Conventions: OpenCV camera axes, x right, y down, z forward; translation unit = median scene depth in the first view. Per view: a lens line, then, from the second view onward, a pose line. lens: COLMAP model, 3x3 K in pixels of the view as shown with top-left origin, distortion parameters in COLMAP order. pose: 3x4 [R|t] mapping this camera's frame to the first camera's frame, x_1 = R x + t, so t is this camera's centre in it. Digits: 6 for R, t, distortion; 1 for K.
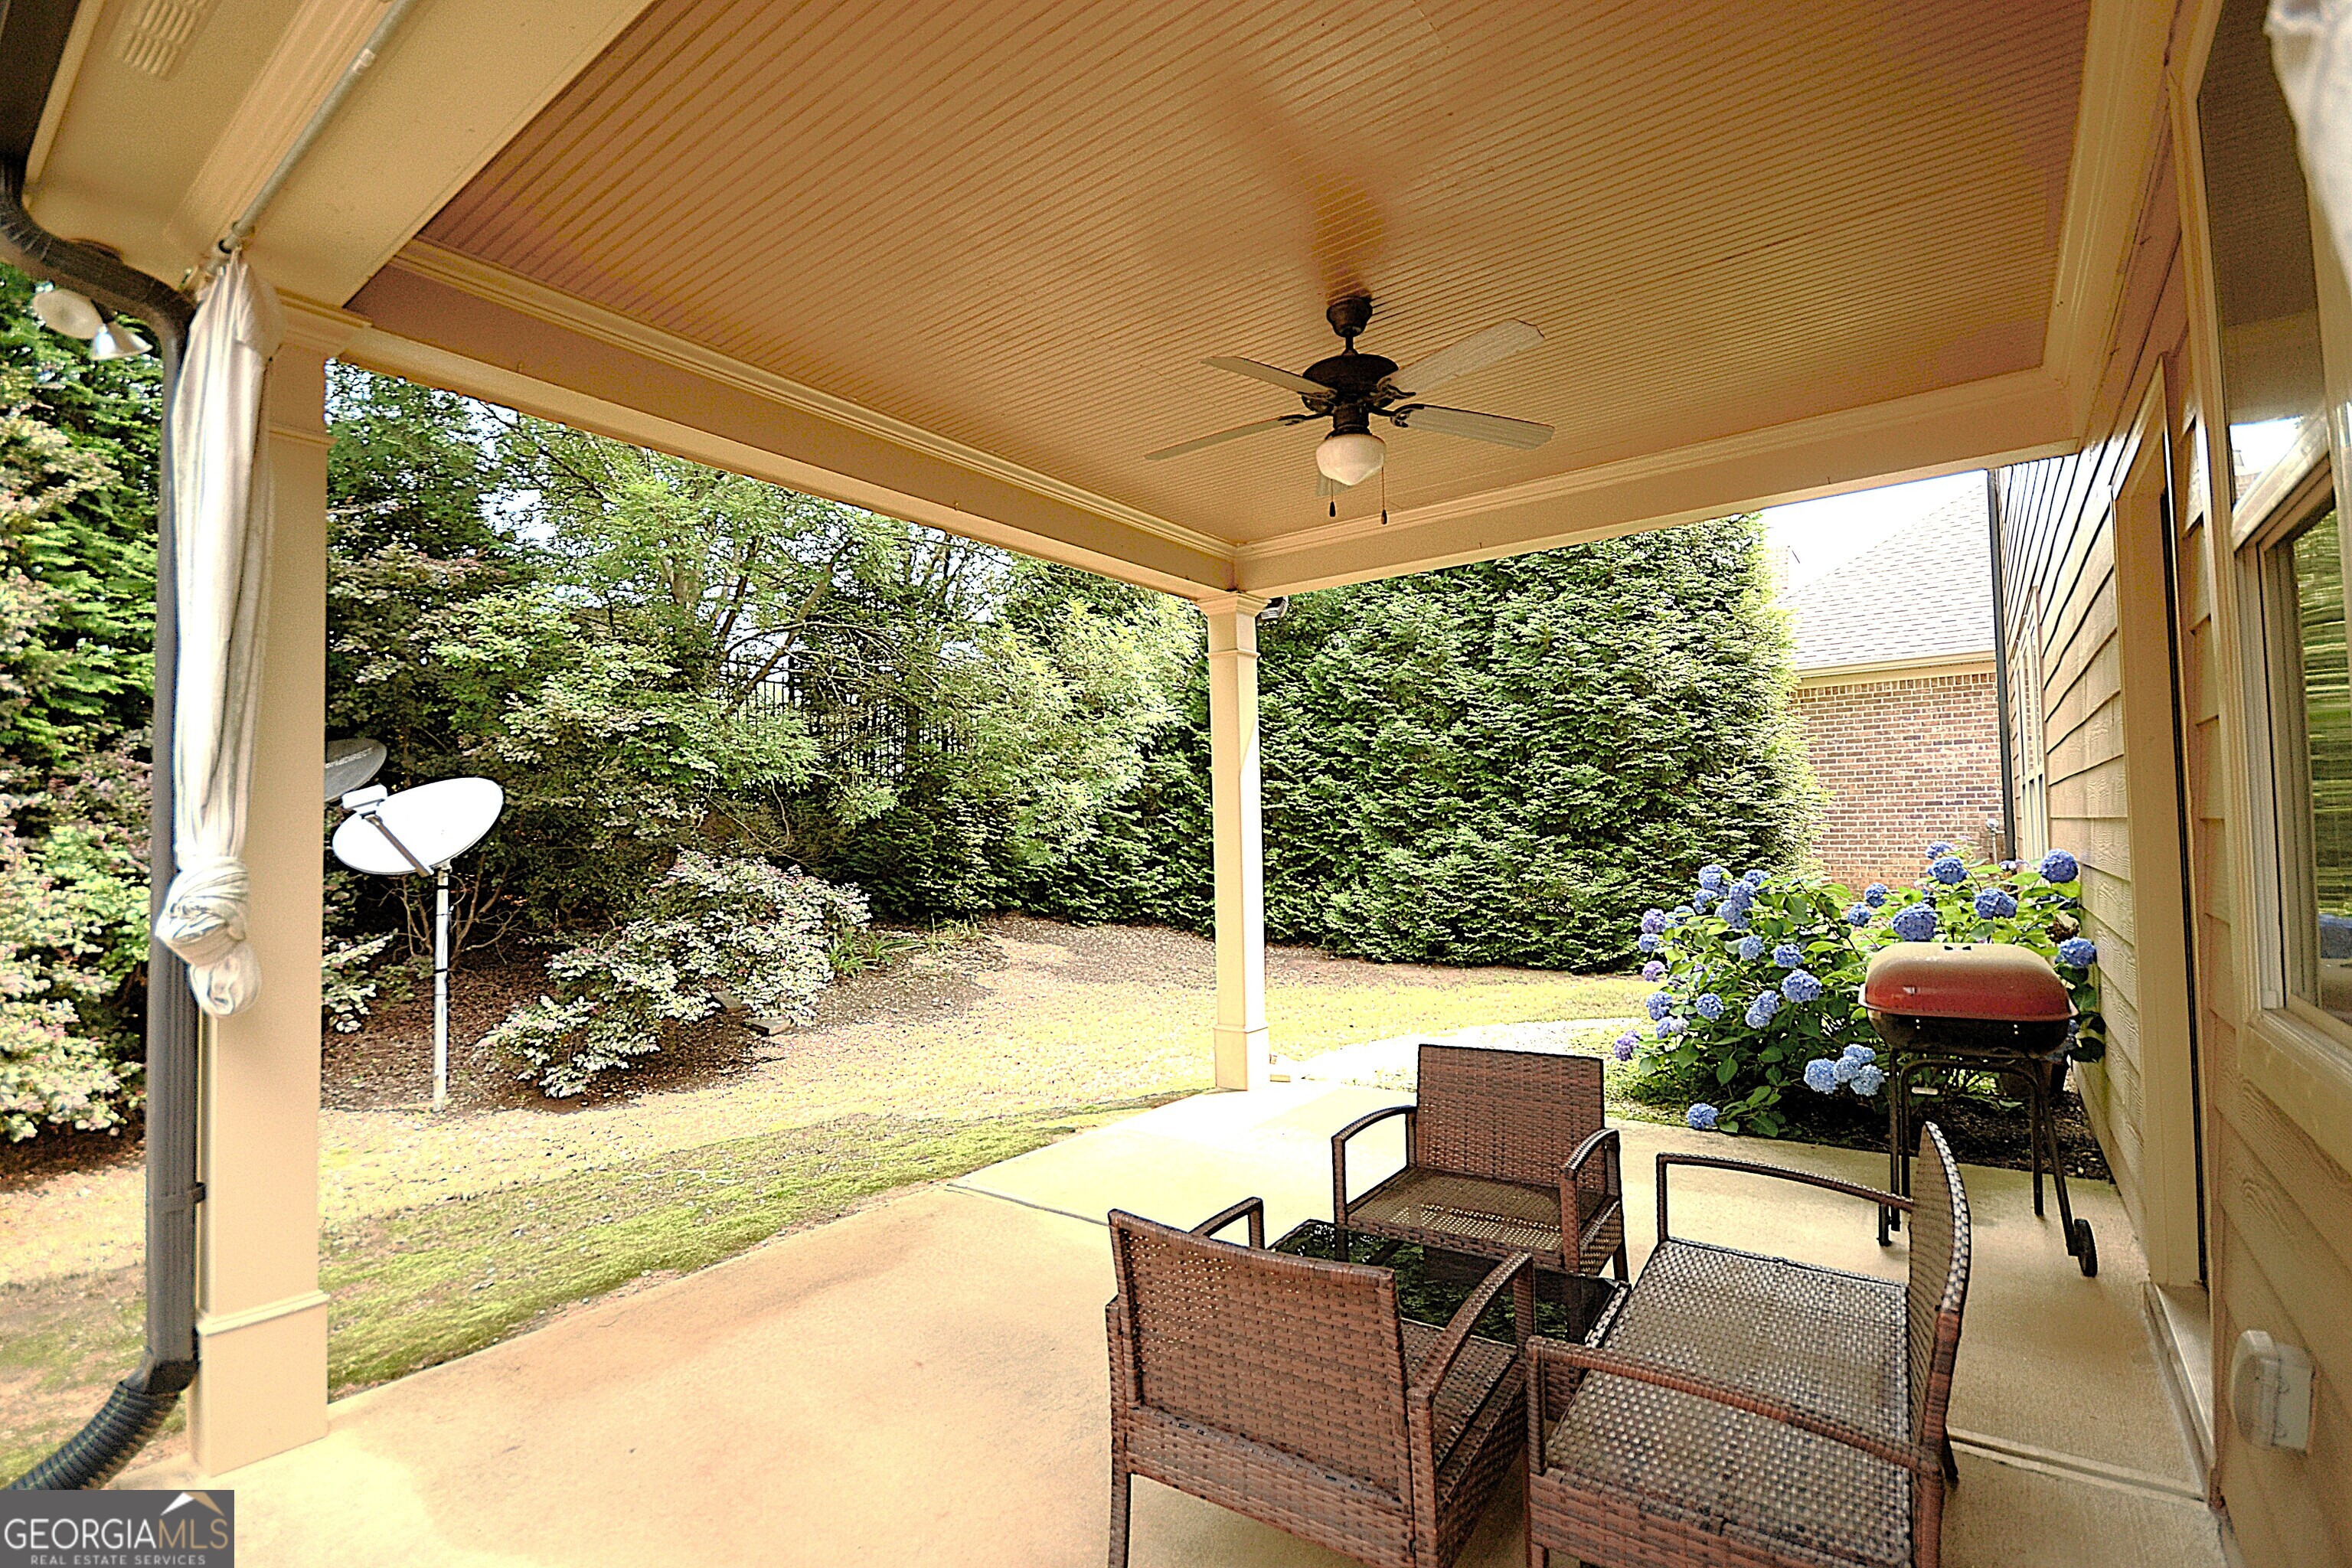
lens RADIAL K [[1054.2, 0, 1183.4], [0, 1054.2, 790.1], [0, 0, 1]] dist [-0.000468, -0.000019]
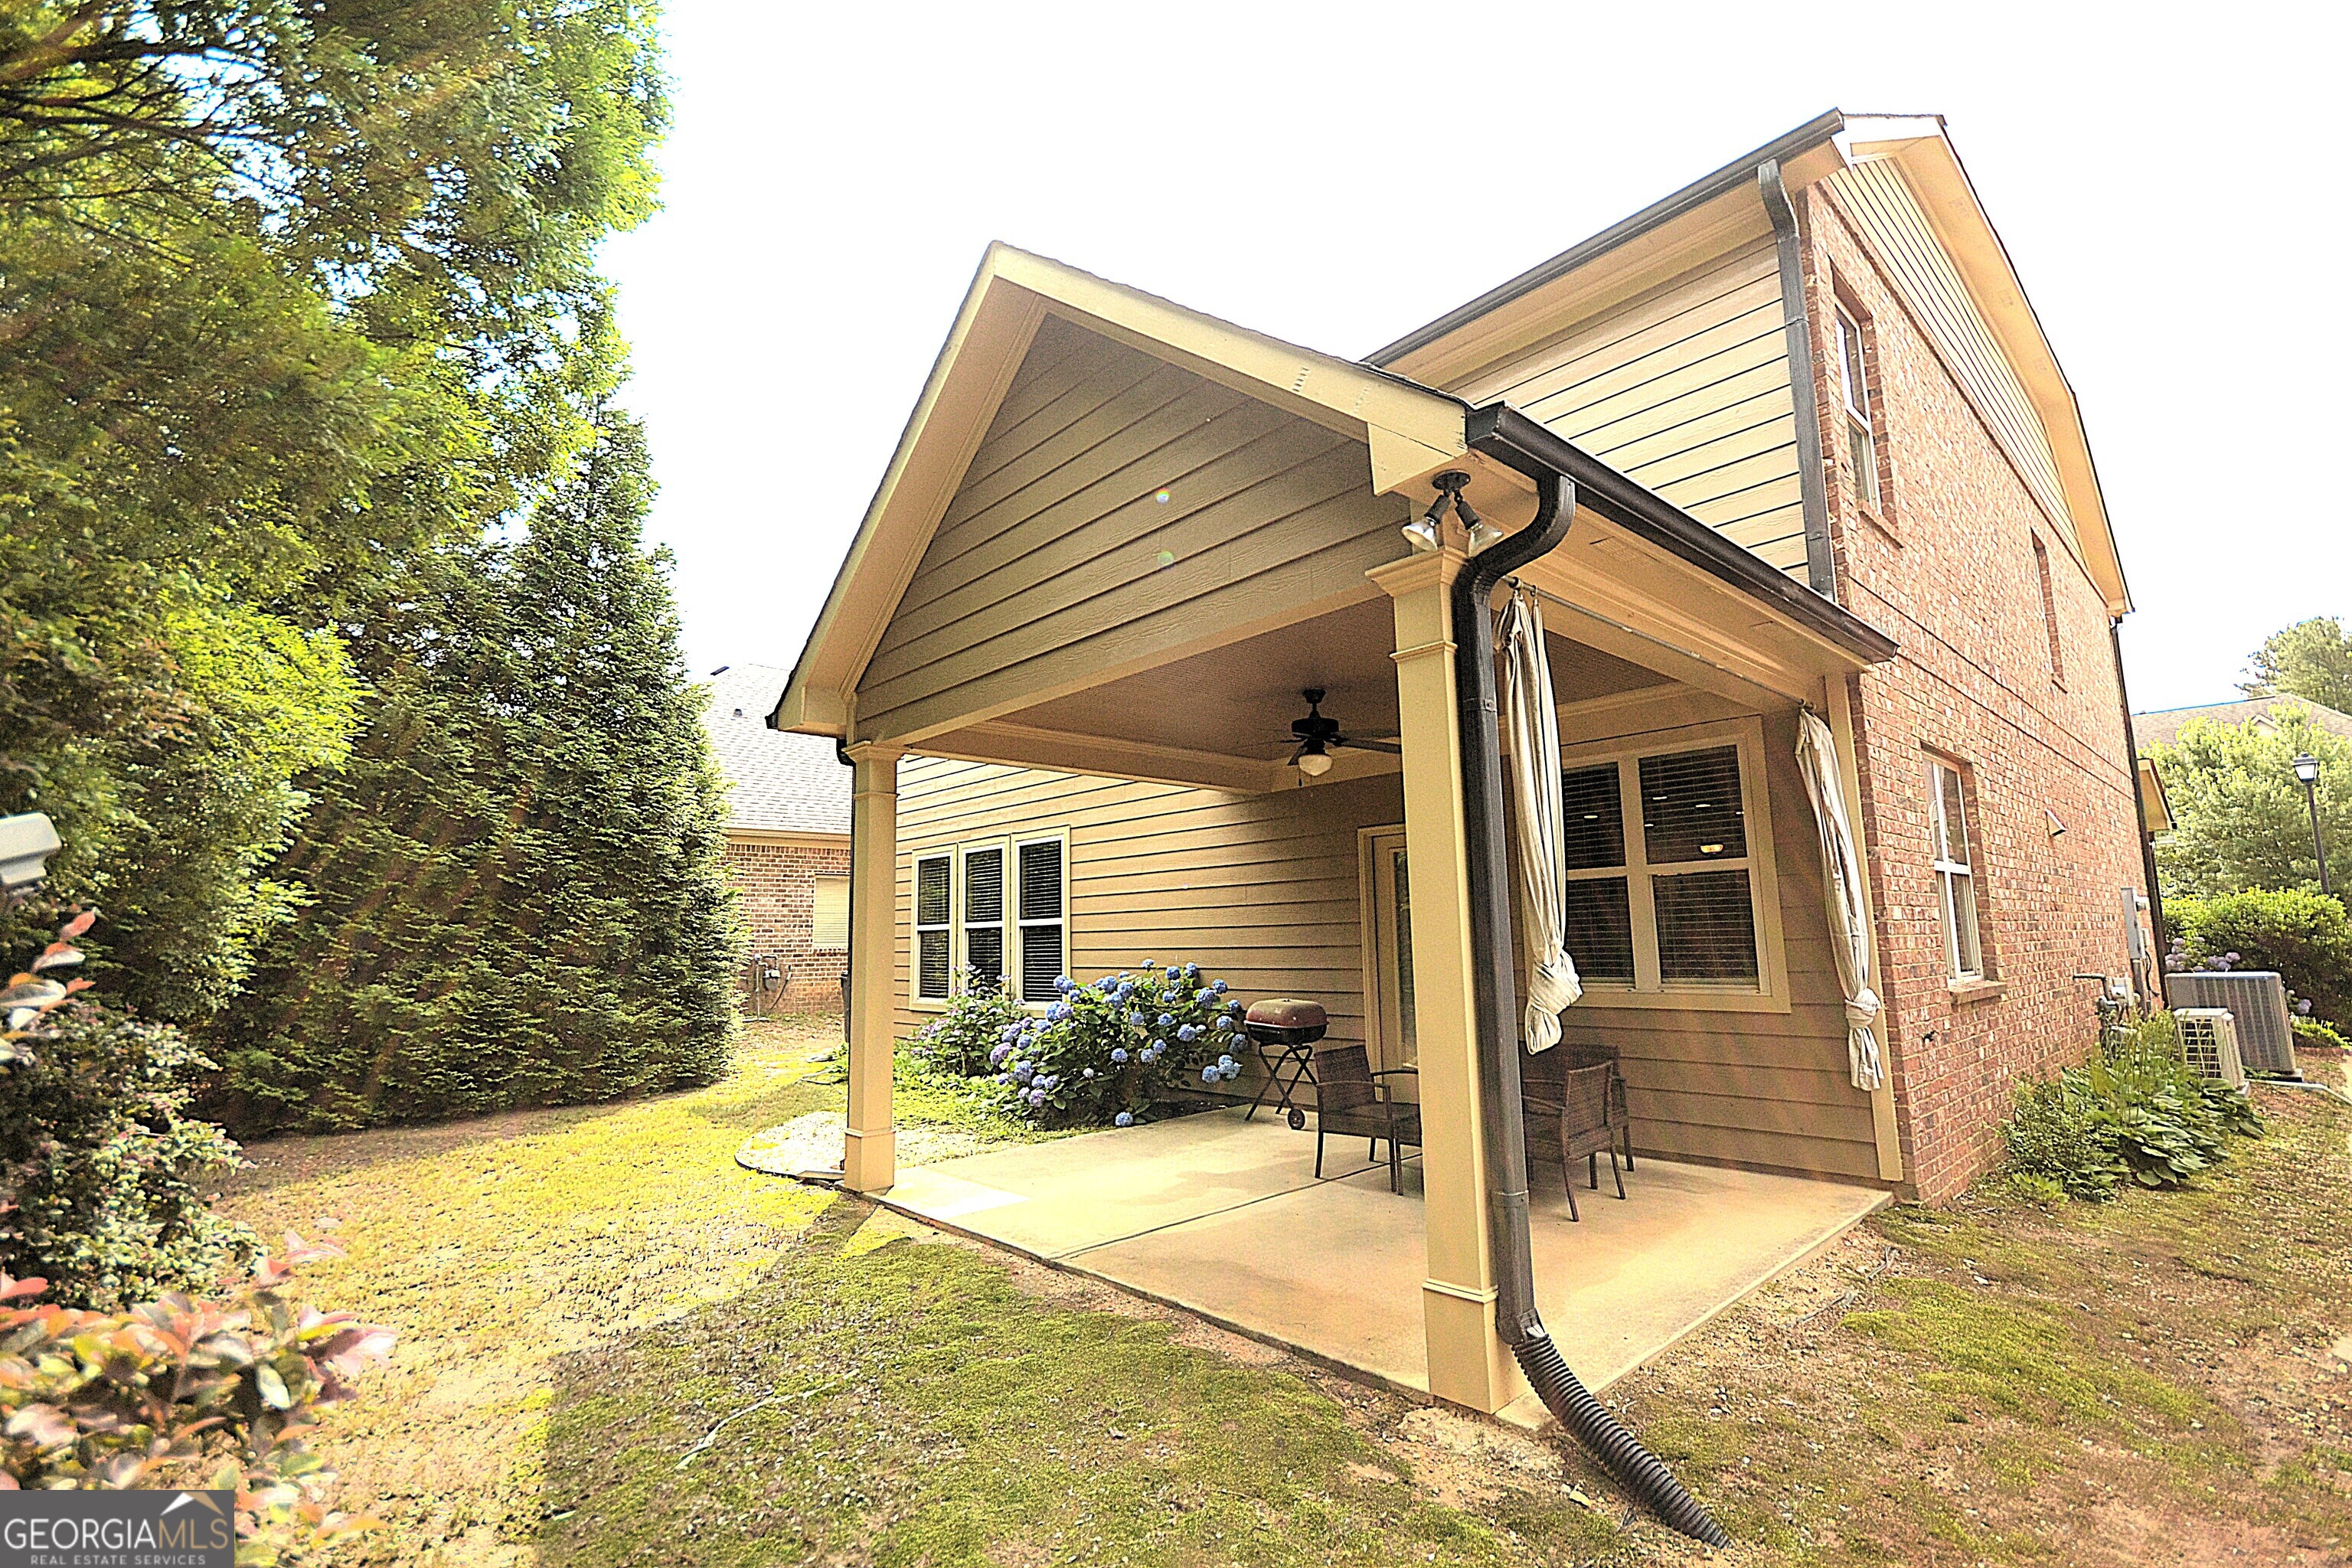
lens RADIAL K [[1054.2, 0, 1182.4], [0, 1054.2, 785.1], [0, 0, 1]] dist [-0.000468, -0.000019]
pose [[0.187641, 0.155033, 0.969926, -0.540939], [-0.023968, 0.987894, -0.153269, 0.013116], [-0.981945, 0.005513, 0.189085, 0.247519]]
